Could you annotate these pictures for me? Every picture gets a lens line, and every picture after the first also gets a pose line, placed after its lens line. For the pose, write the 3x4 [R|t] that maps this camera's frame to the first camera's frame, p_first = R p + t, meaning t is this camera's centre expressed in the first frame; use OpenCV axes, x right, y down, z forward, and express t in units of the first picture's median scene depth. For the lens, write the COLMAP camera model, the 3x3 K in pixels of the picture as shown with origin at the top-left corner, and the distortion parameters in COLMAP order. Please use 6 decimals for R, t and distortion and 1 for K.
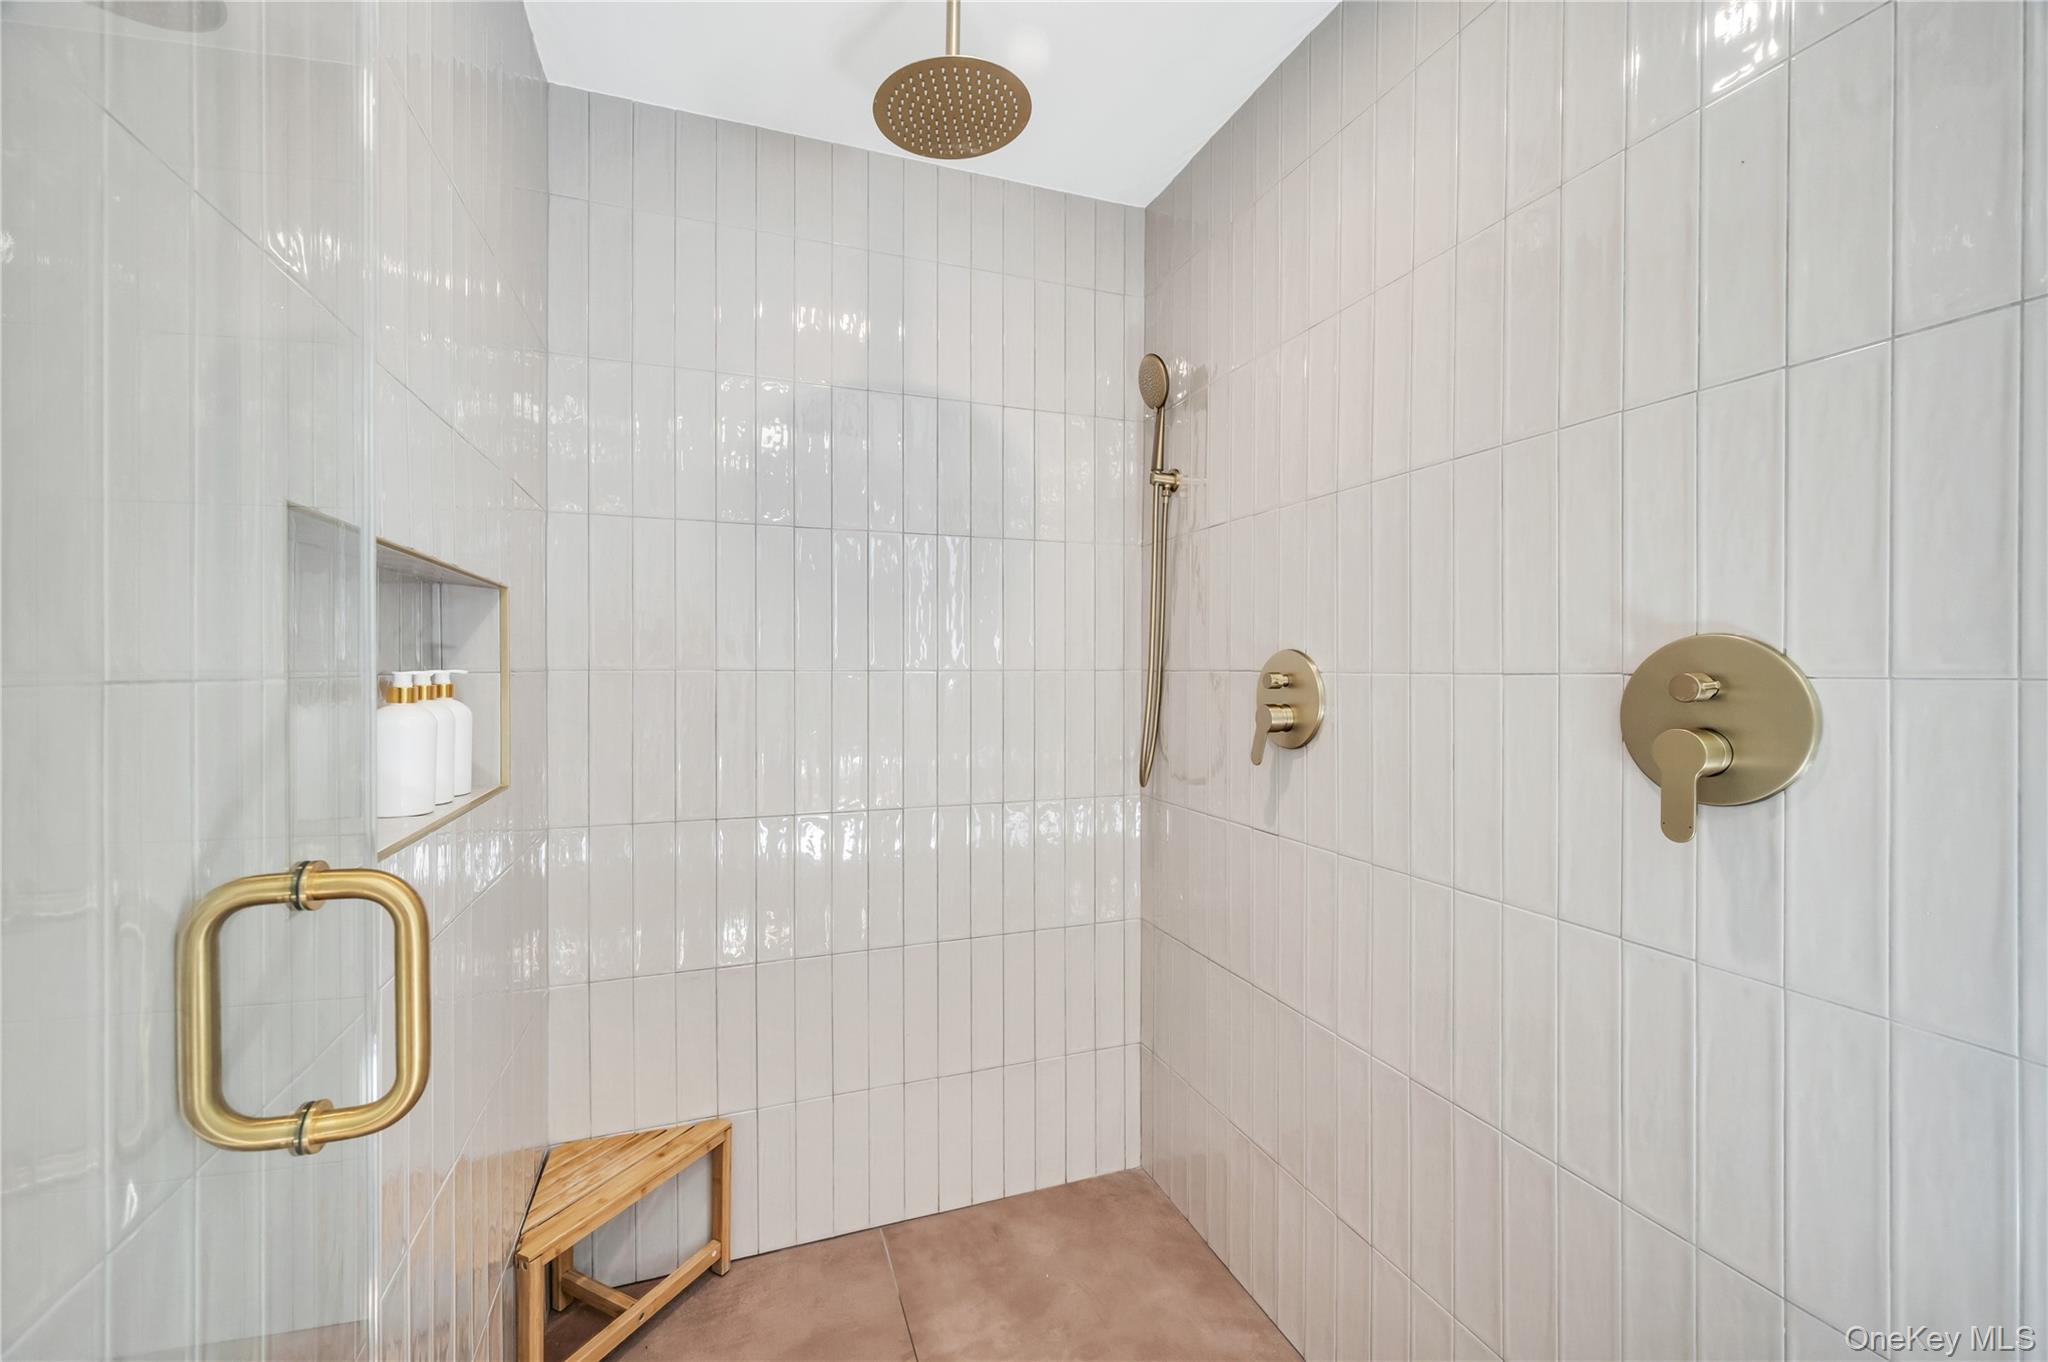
lens RADIAL K [[819.8, 0, 1027.4], [0, 819.8, 674.3], [0, 0, 1]] dist [0.001520, 0.000192]
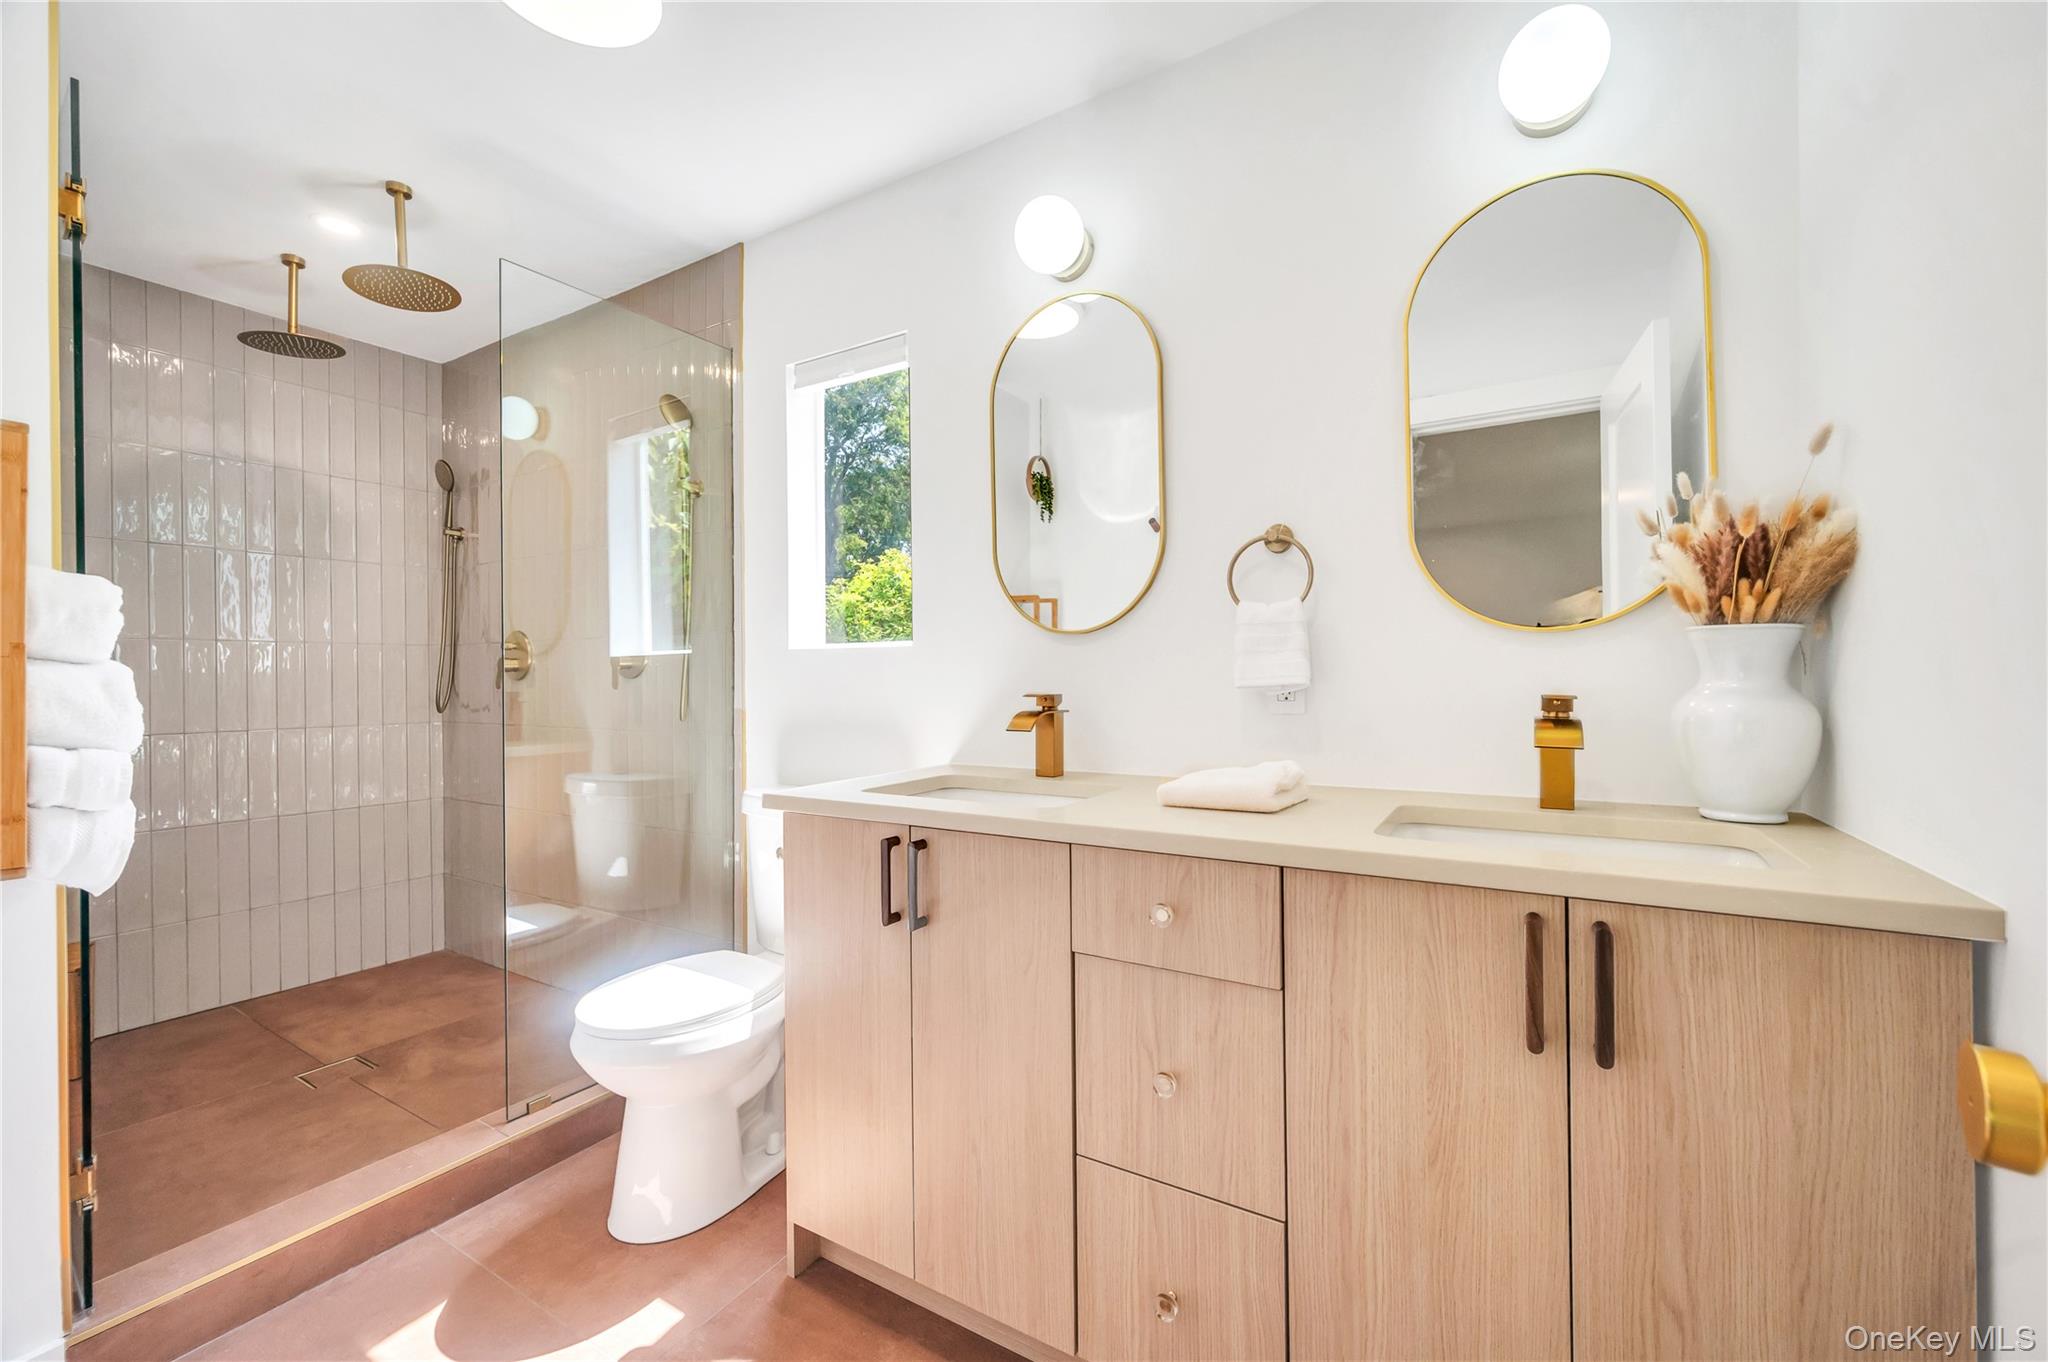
lens RADIAL K [[819.8, 0, 1021.4], [0, 819.8, 669.5], [0, 0, 1]] dist [0.001520, 0.000192]
pose [[0.784380, -0.009504, 0.620208, 0.031931], [0.015758, 0.999865, -0.004608, 0.072484], [-0.620080, 0.013388, 0.784424, -1.061282]]
